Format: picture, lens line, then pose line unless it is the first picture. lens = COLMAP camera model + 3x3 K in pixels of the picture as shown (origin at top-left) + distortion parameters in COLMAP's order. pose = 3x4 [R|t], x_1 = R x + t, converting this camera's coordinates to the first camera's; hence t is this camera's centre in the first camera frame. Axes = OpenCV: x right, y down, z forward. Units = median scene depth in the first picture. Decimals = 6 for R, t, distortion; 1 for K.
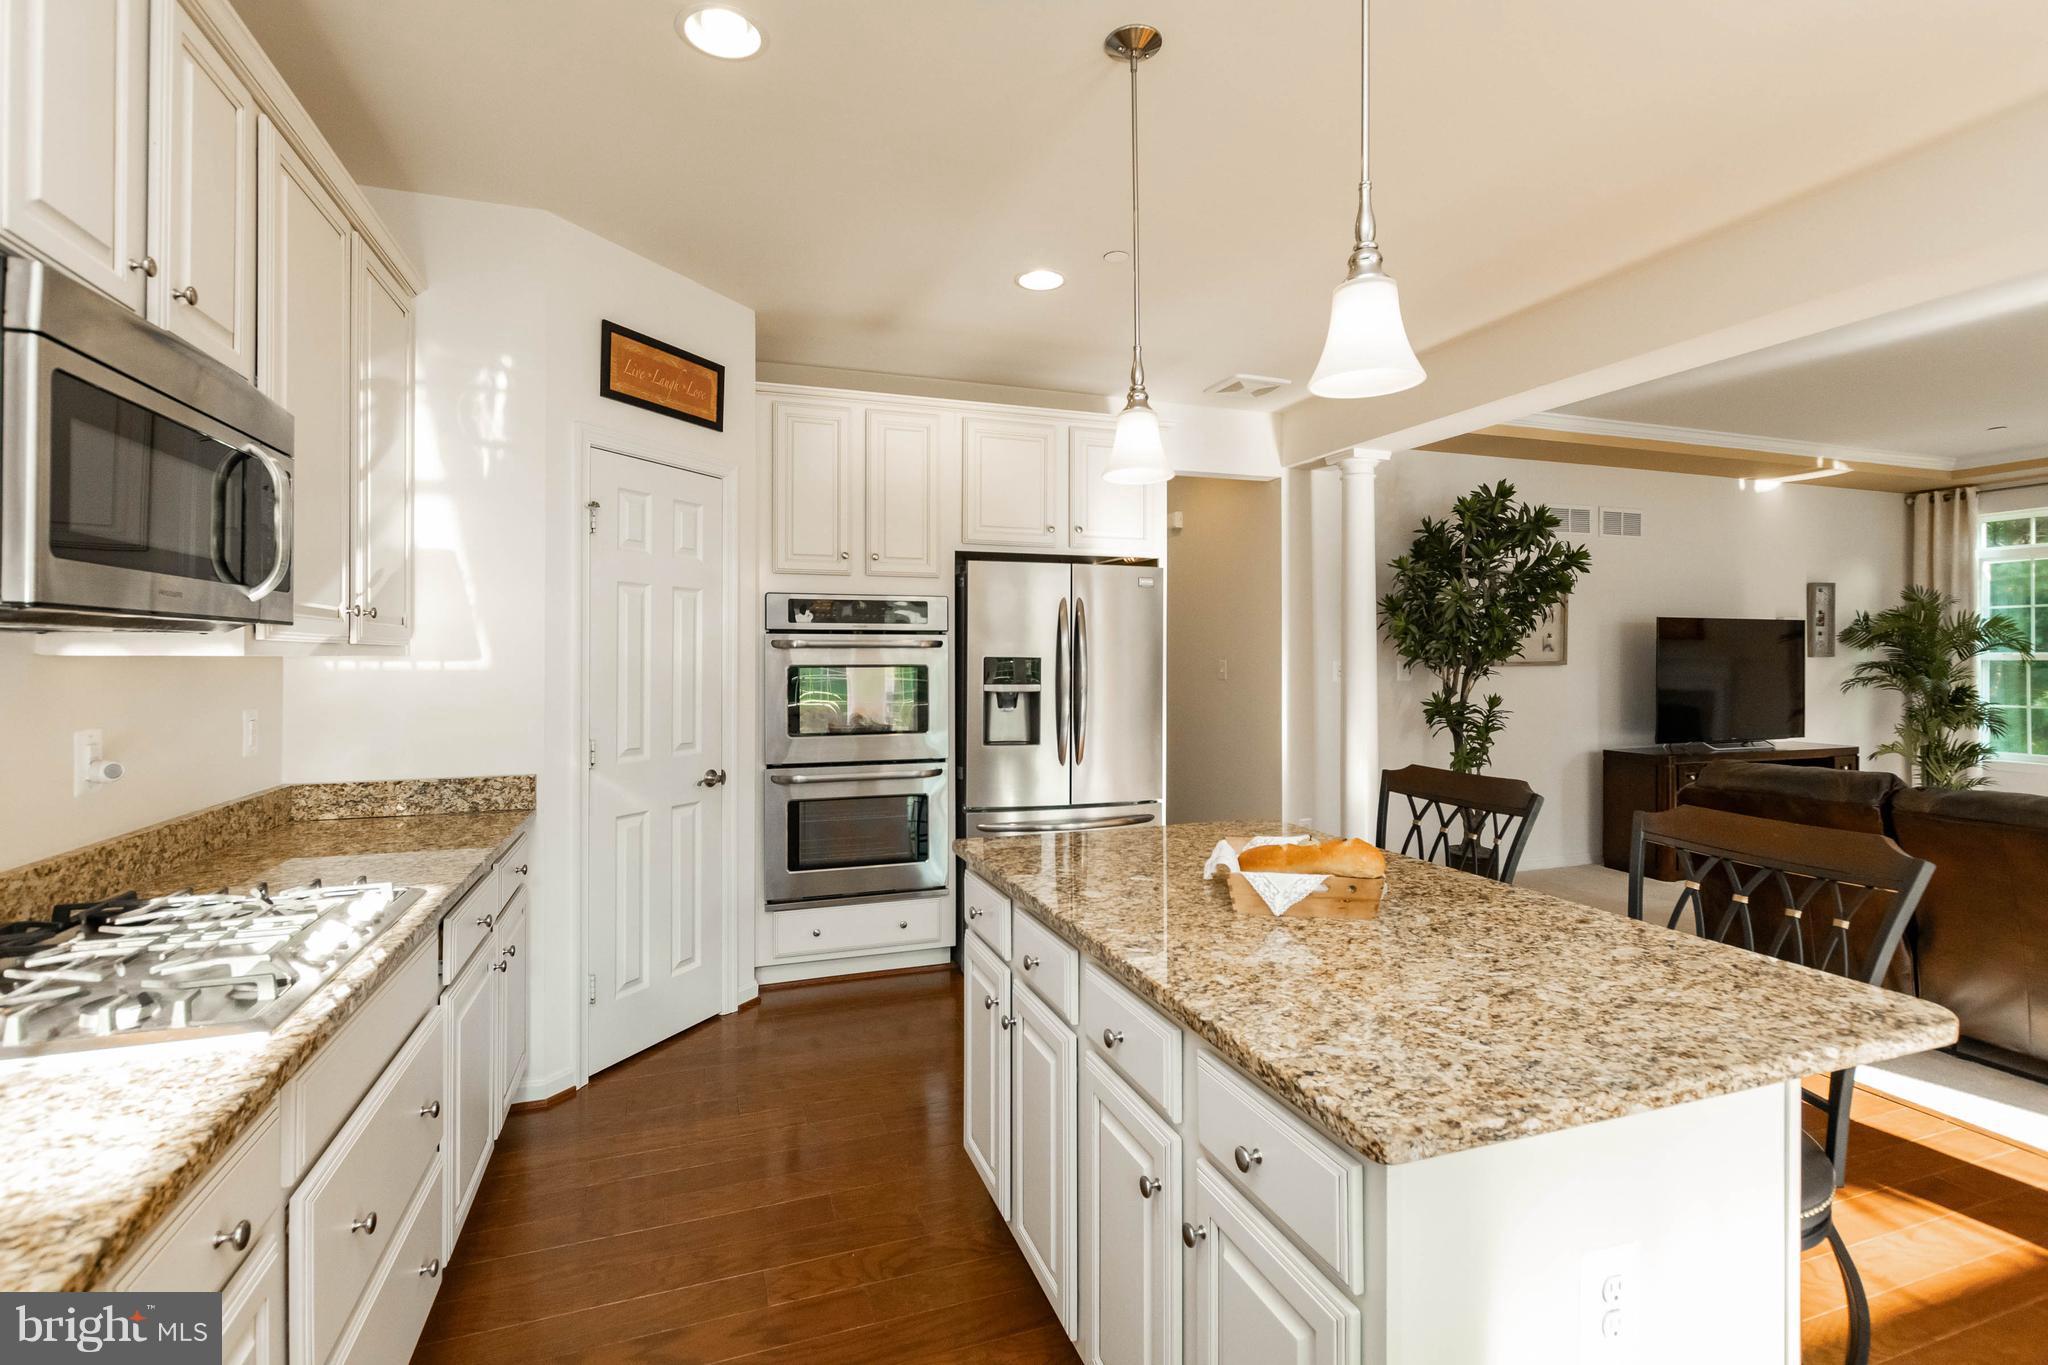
lens RADIAL K [[942.3, 0, 1039.3], [0, 942.3, 650.4], [0, 0, 1]] dist [0.004907, -0.000452]
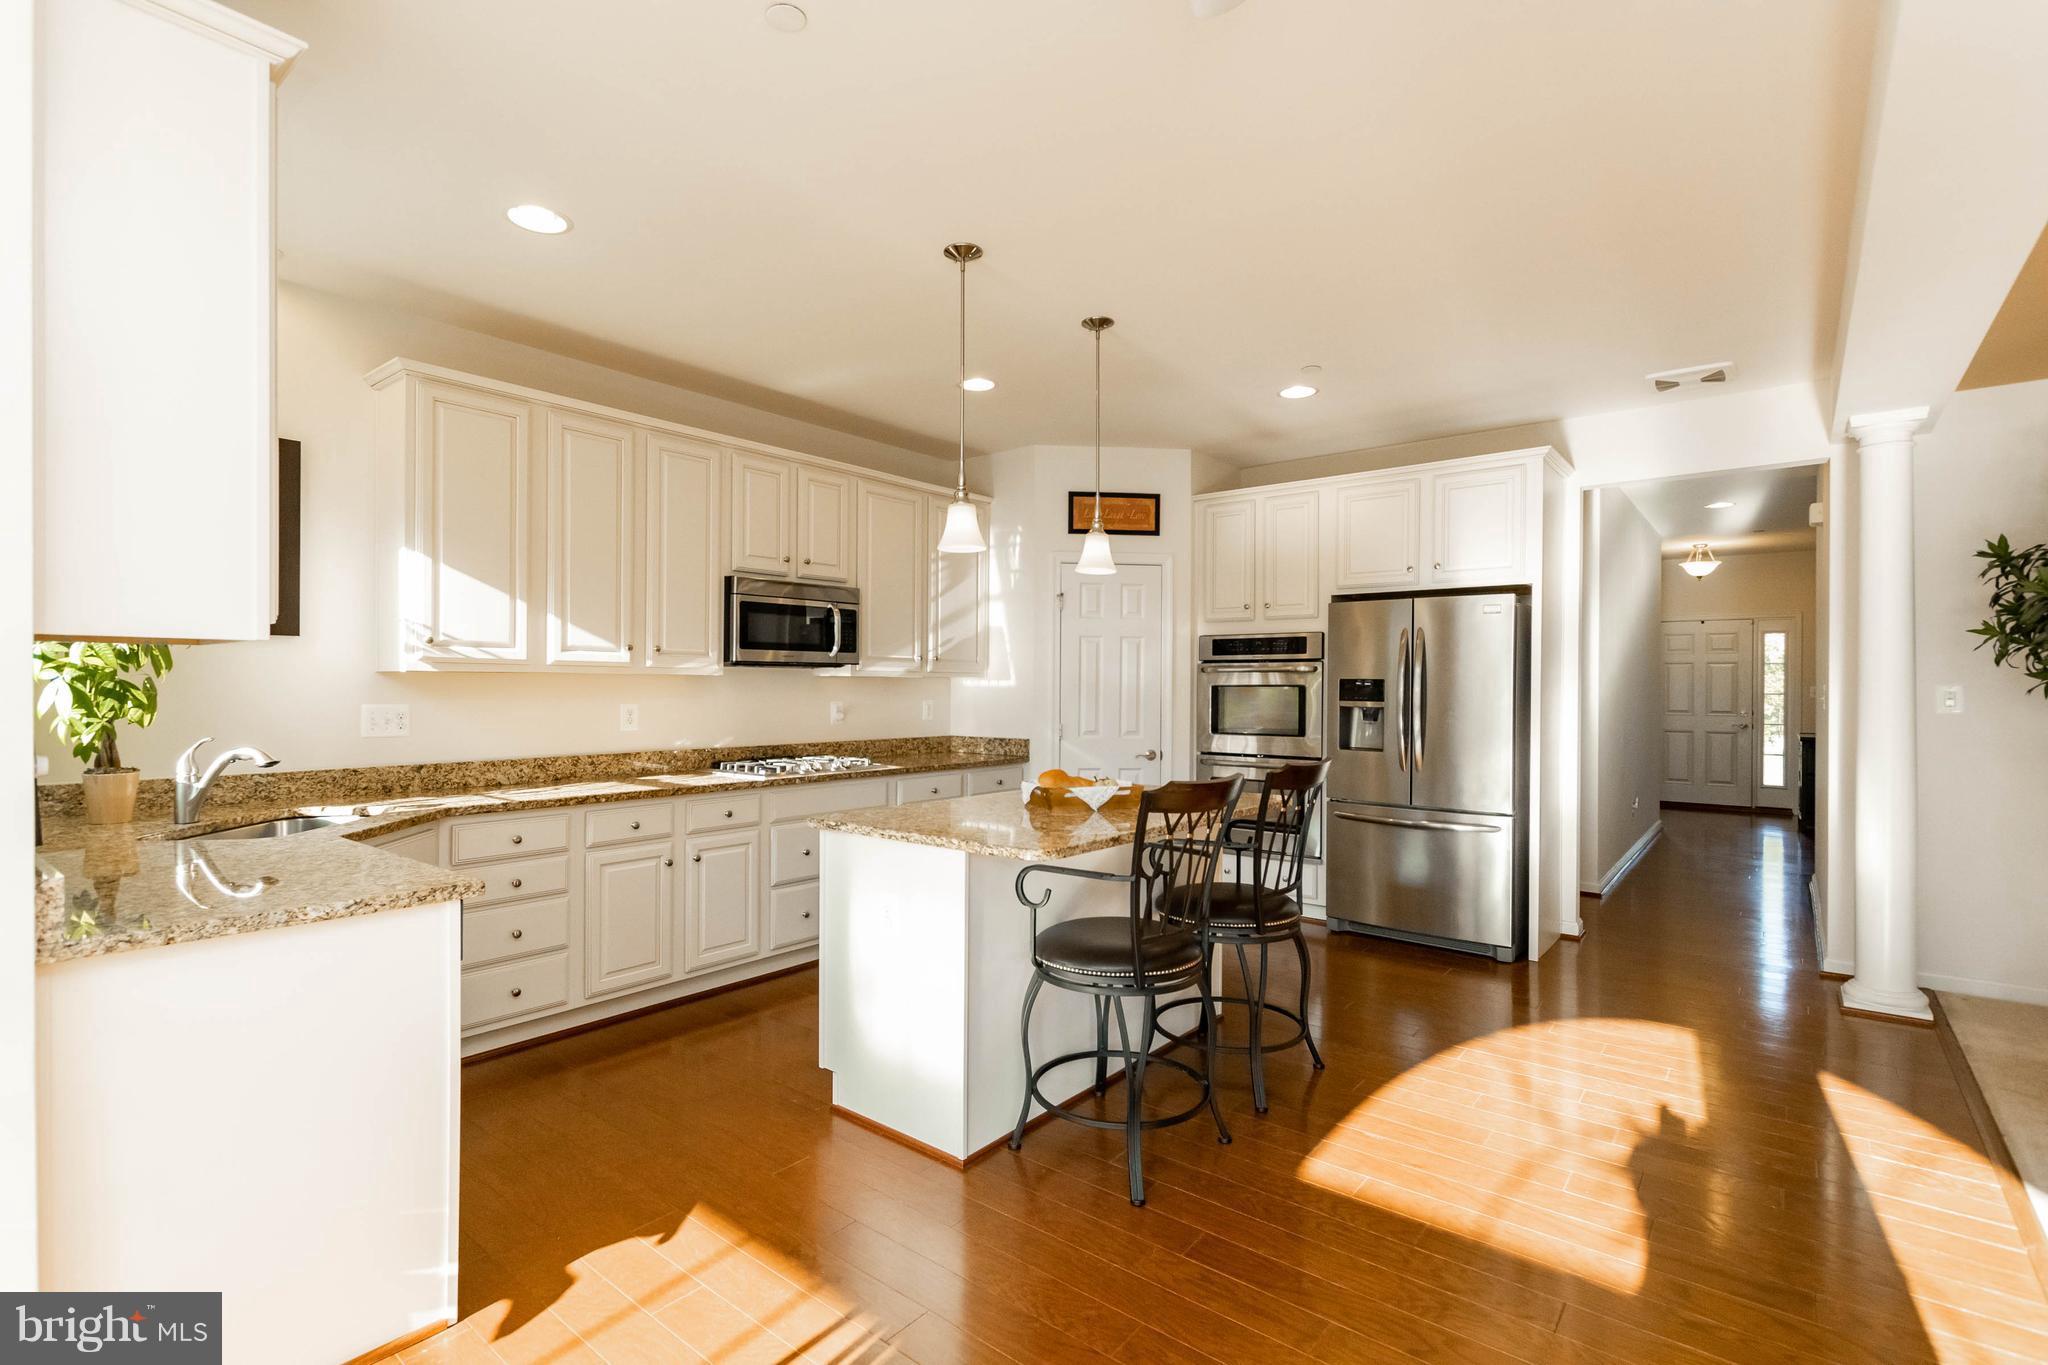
lens RADIAL K [[942.3, 0, 1030.4], [0, 942.3, 689.1], [0, 0, 1]] dist [0.004907, -0.000452]
pose [[0.523391, 0.002708, -0.852088, 0.851169], [0.001722, 0.999990, 0.004235, 0.015901], [0.852091, -0.003684, 0.523381, -0.006006]]
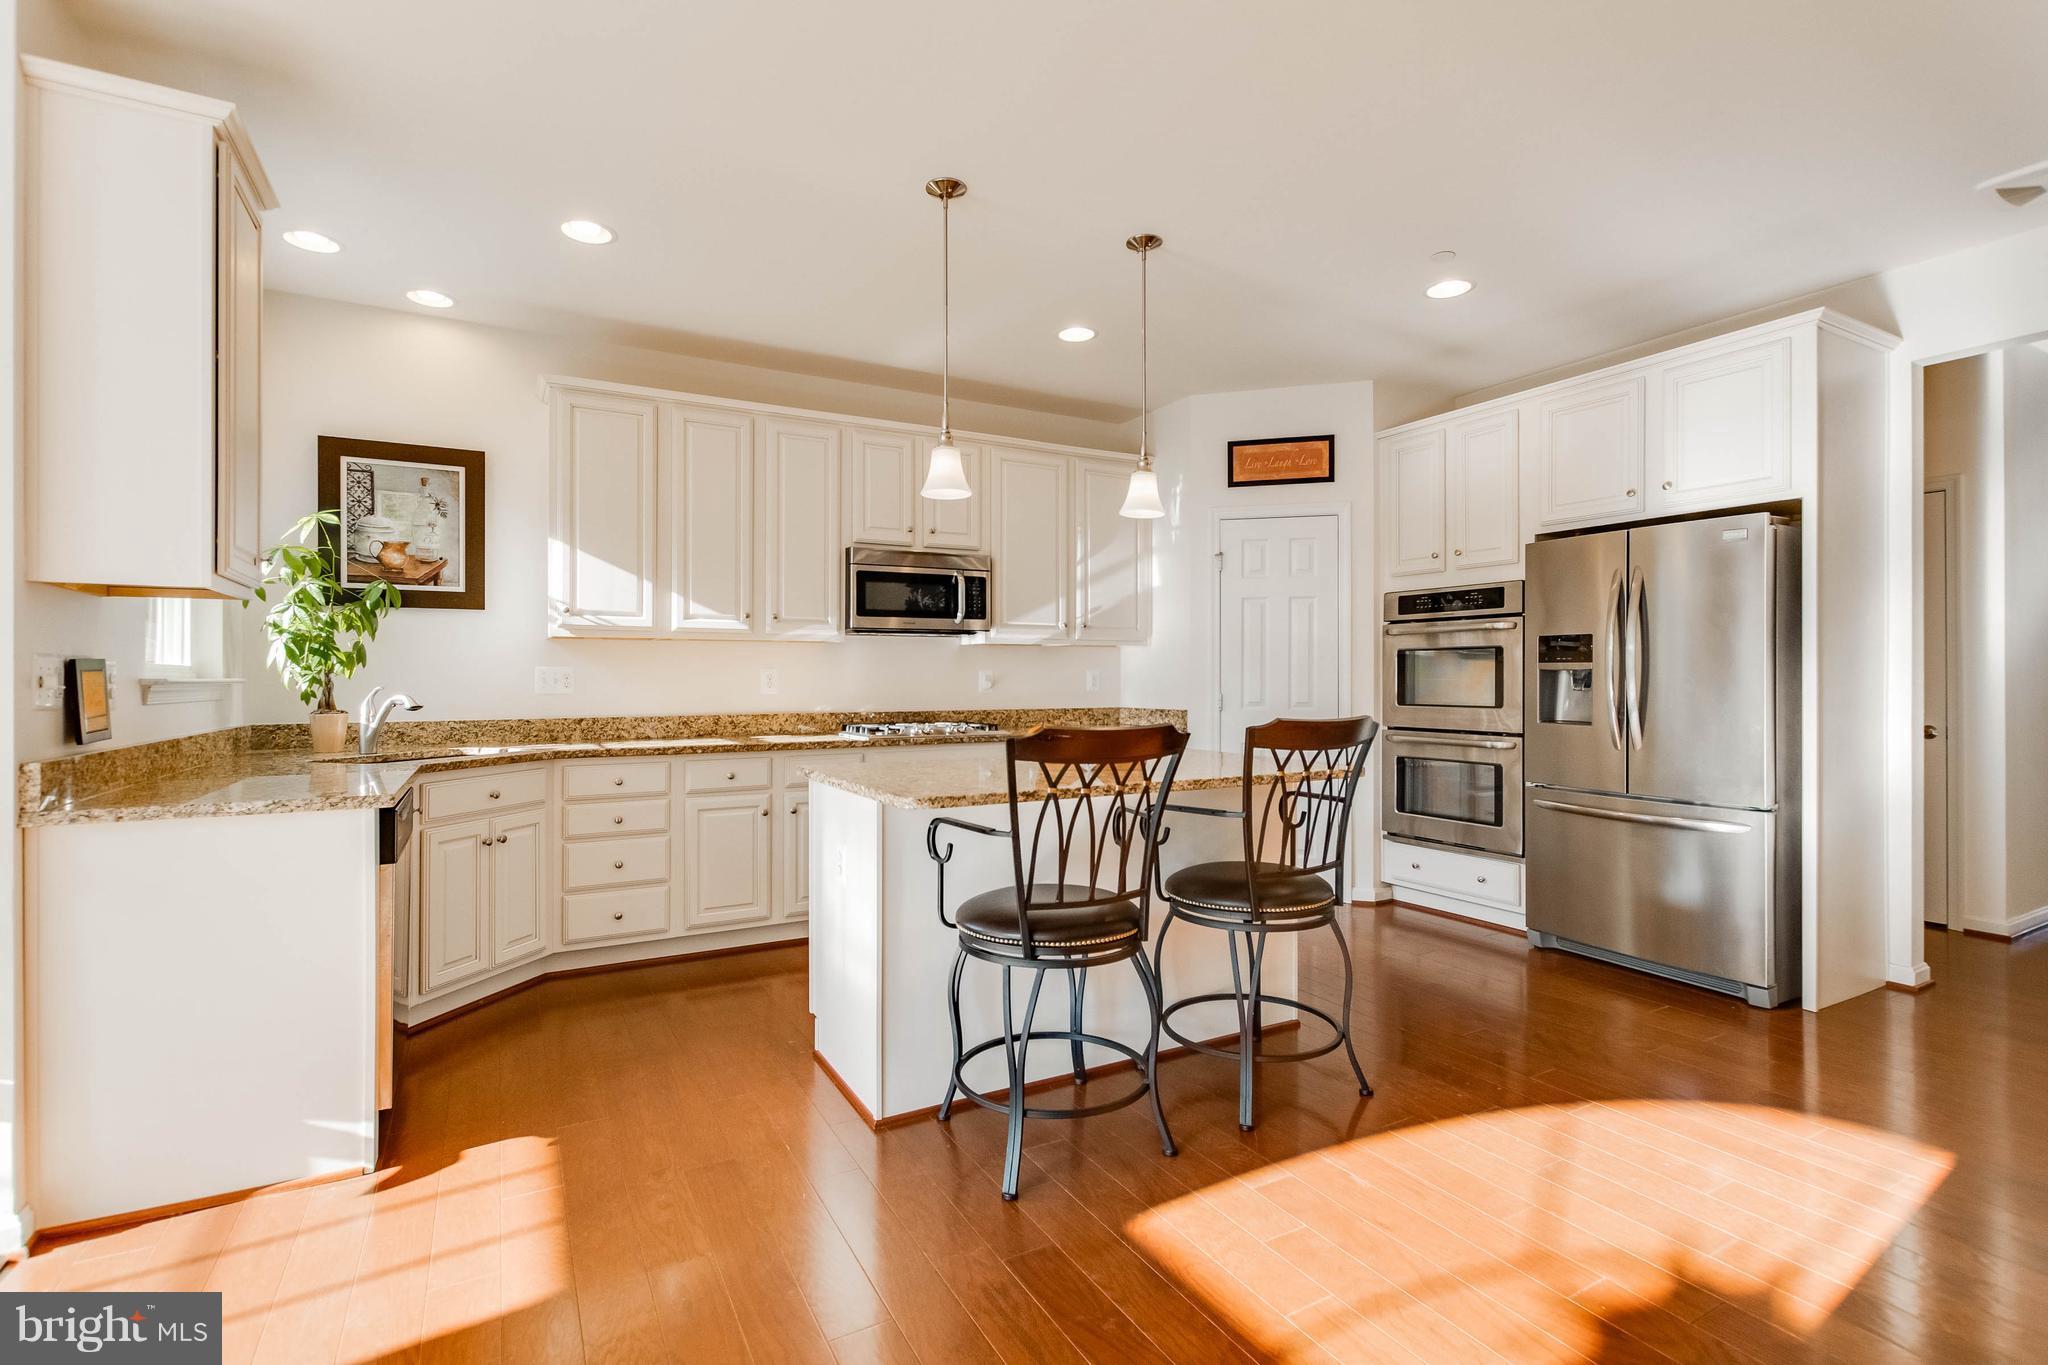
lens RADIAL K [[942.3, 0, 1033.3], [0, 942.3, 671.8], [0, 0, 1]] dist [0.004907, -0.000452]
pose [[0.171513, -0.008878, -0.985142, 0.913437], [0.007983, 0.999939, -0.007622, 0.053214], [0.985150, -0.006557, 0.171573, 0.307637]]
